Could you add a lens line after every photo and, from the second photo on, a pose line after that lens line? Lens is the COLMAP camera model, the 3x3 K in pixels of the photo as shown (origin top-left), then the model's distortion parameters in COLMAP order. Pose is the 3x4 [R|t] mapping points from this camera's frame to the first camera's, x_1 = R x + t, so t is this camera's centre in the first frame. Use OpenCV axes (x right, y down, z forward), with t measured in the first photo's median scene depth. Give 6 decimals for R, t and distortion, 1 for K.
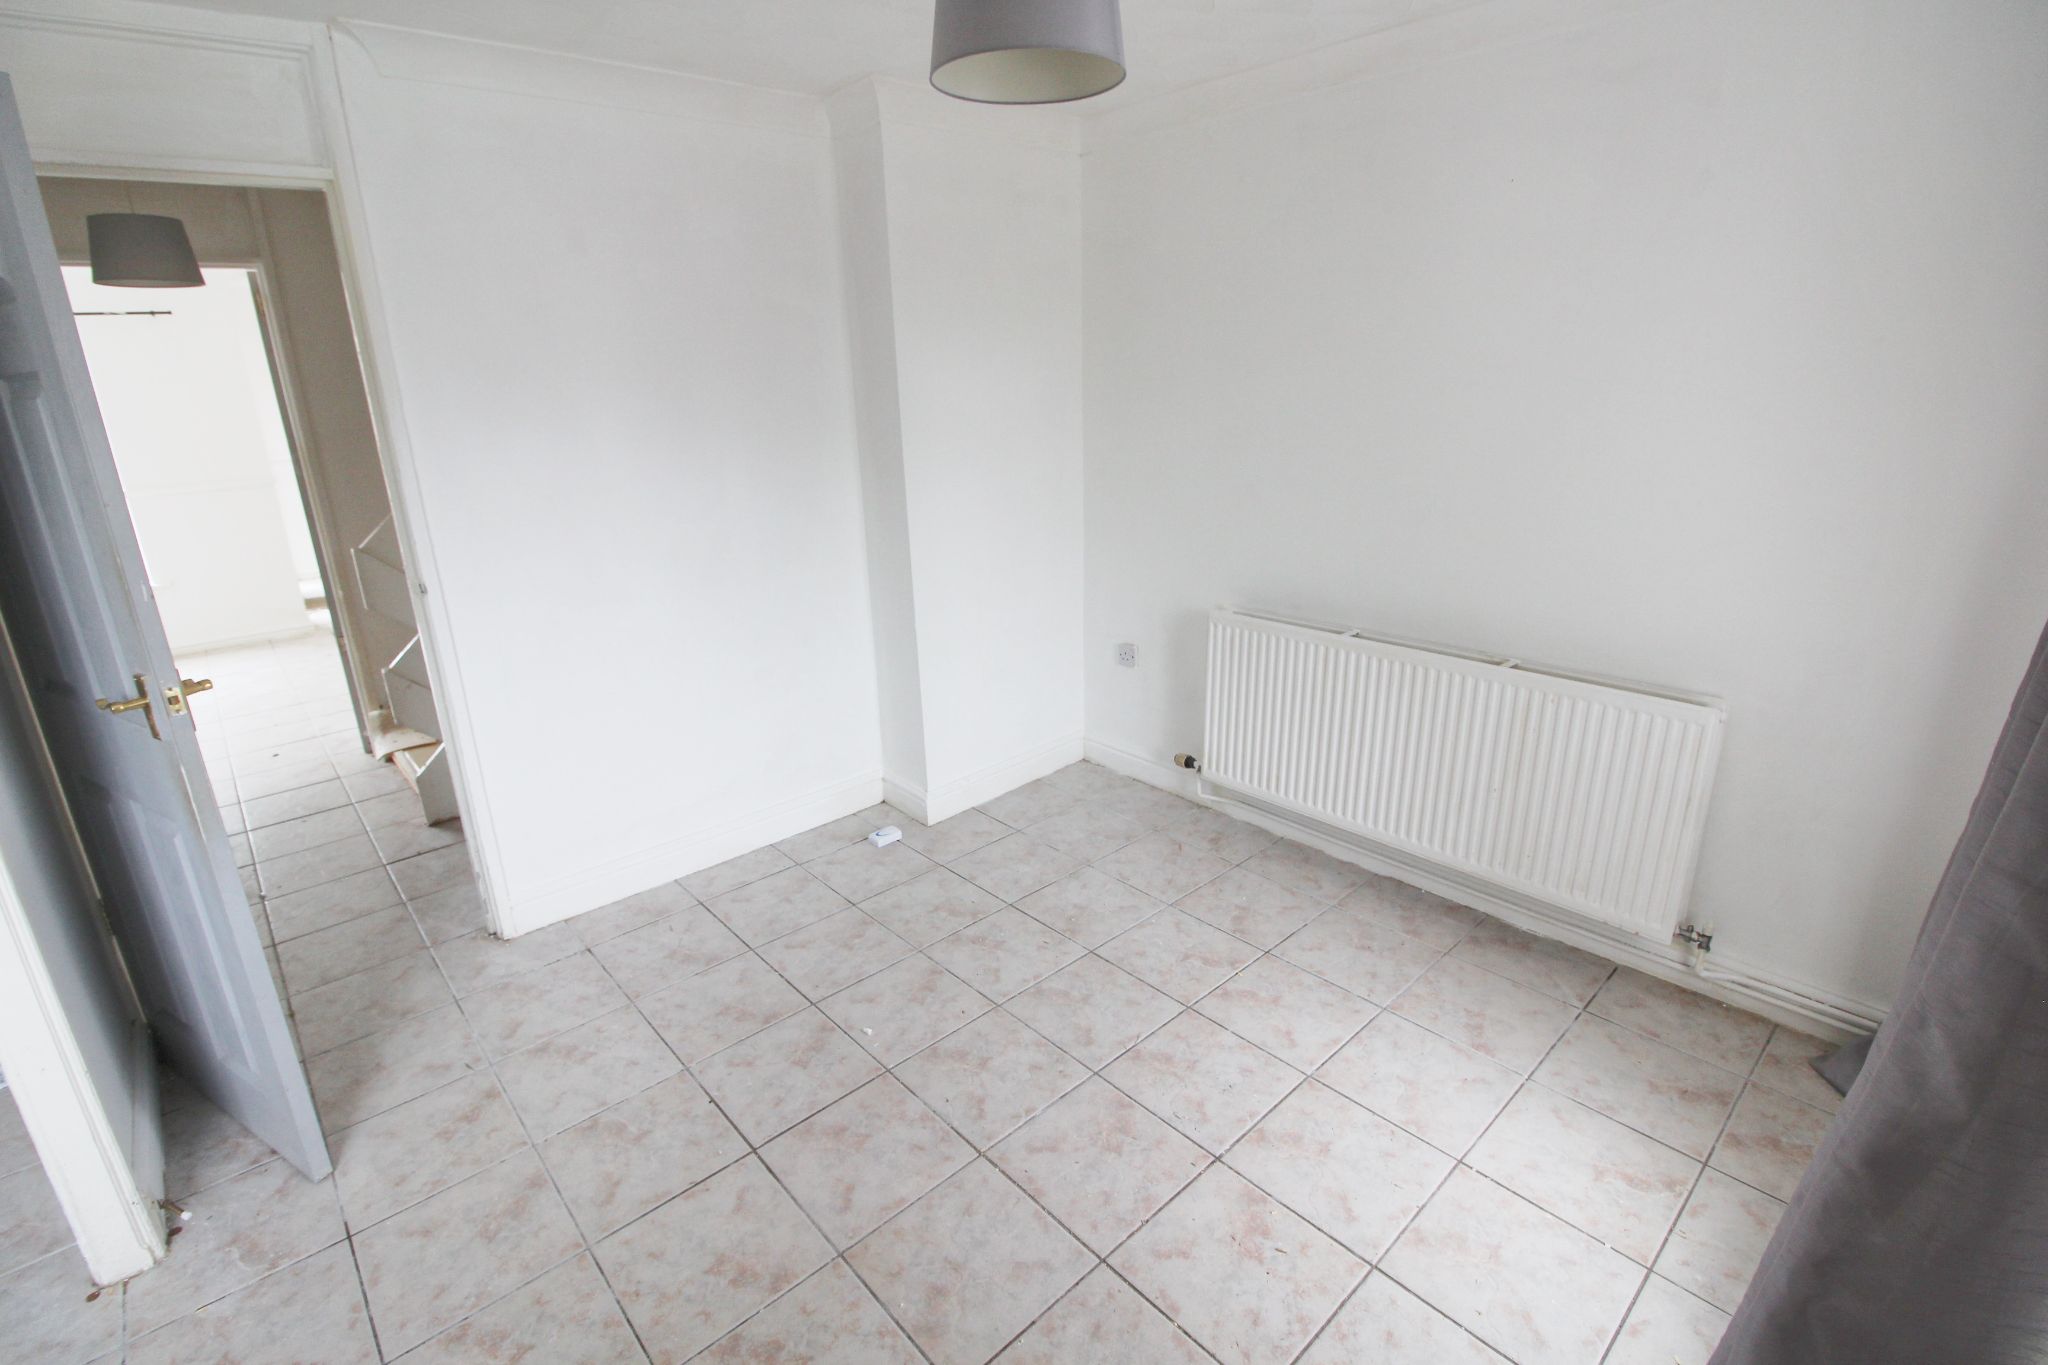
lens RADIAL K [[944.7, 0, 1013.7], [0, 944.7, 669.7], [0, 0, 1]] dist [-0.002750, -0.010753]
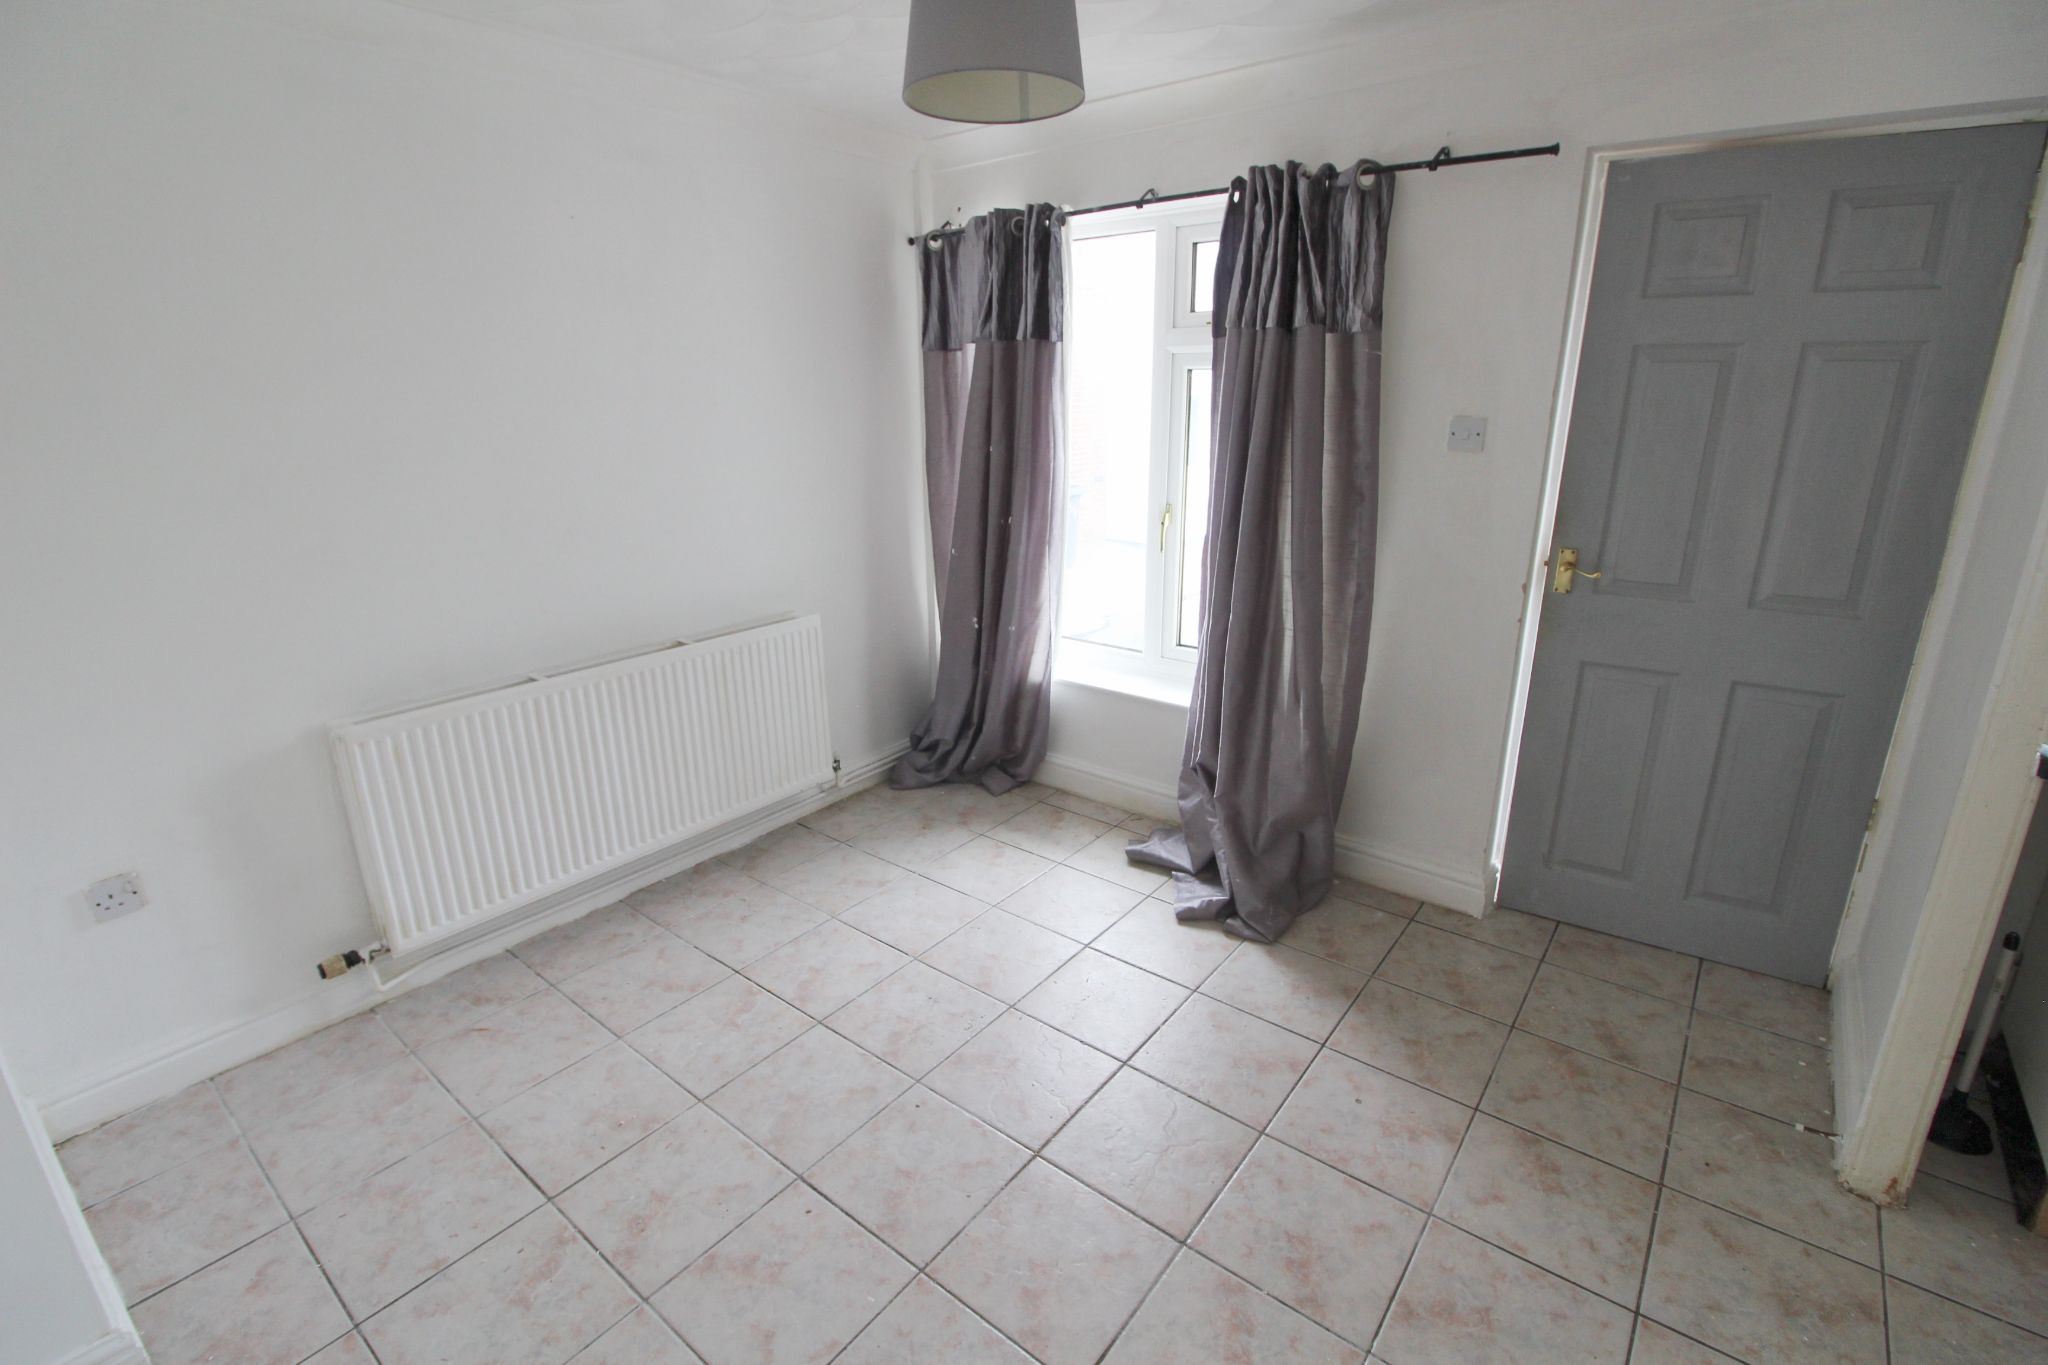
lens RADIAL K [[944.7, 0, 1013.7], [0, 944.7, 669.7], [0, 0, 1]] dist [-0.002750, -0.010753]
pose [[-0.165312, -0.258158, 0.951854, -0.659745], [0.310592, 0.902396, 0.298686, -0.197364], [-0.936058, 0.345015, -0.068995, 0.714294]]
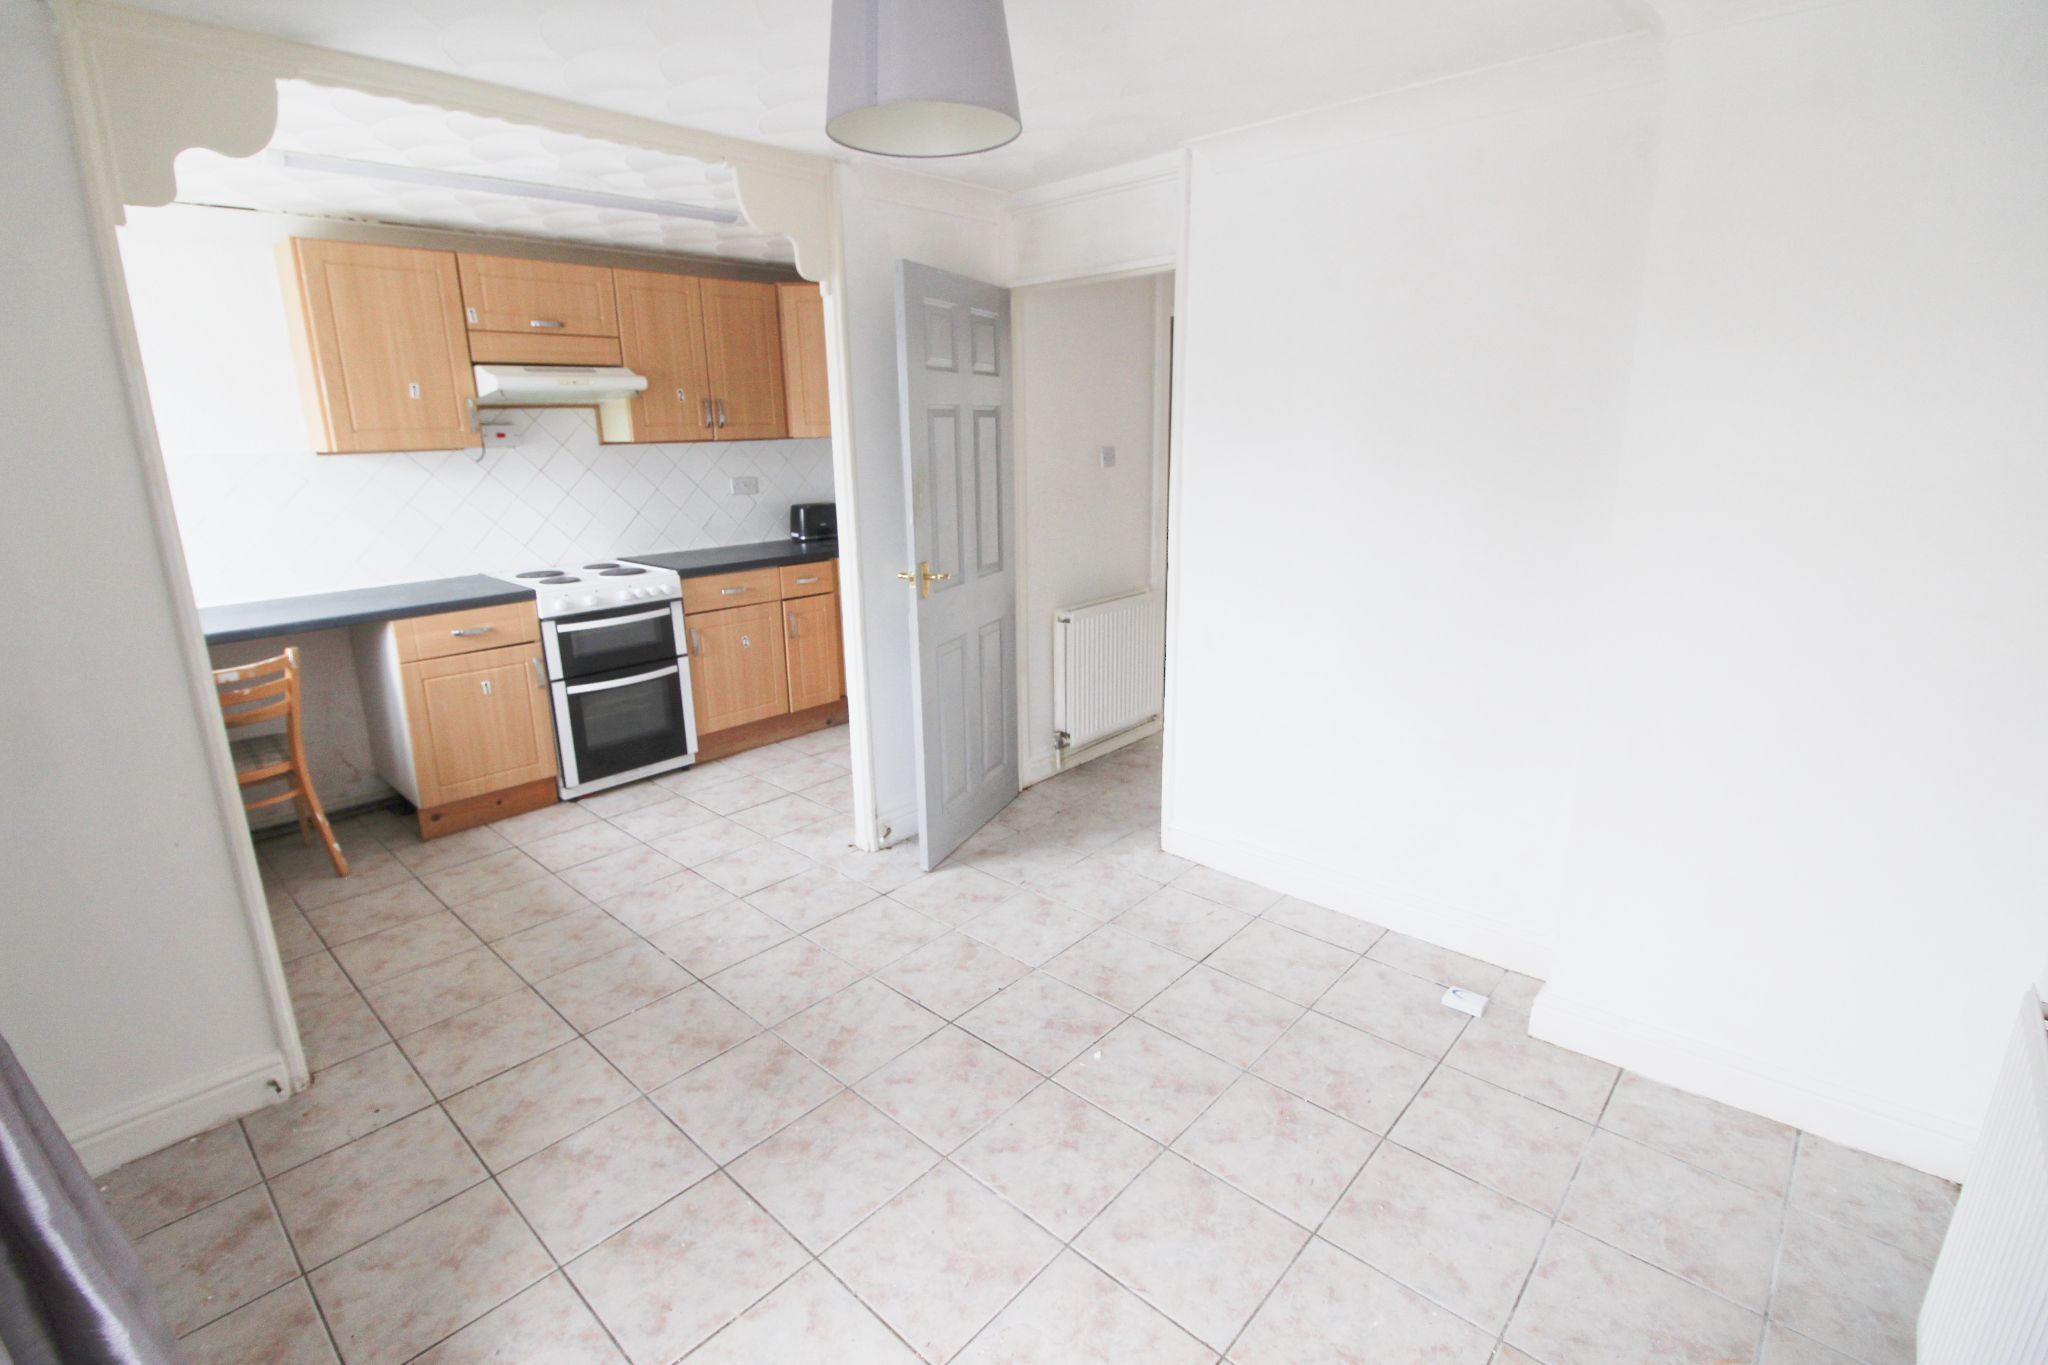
lens RADIAL K [[944.7, 0, 1013.7], [0, 944.7, 669.7], [0, 0, 1]] dist [-0.002750, -0.010753]
pose [[0.098533, 0.279066, -0.955203, 0.640067], [-0.284508, 0.927709, 0.241685, -0.203936], [0.953597, 0.247949, 0.170806, 0.593131]]
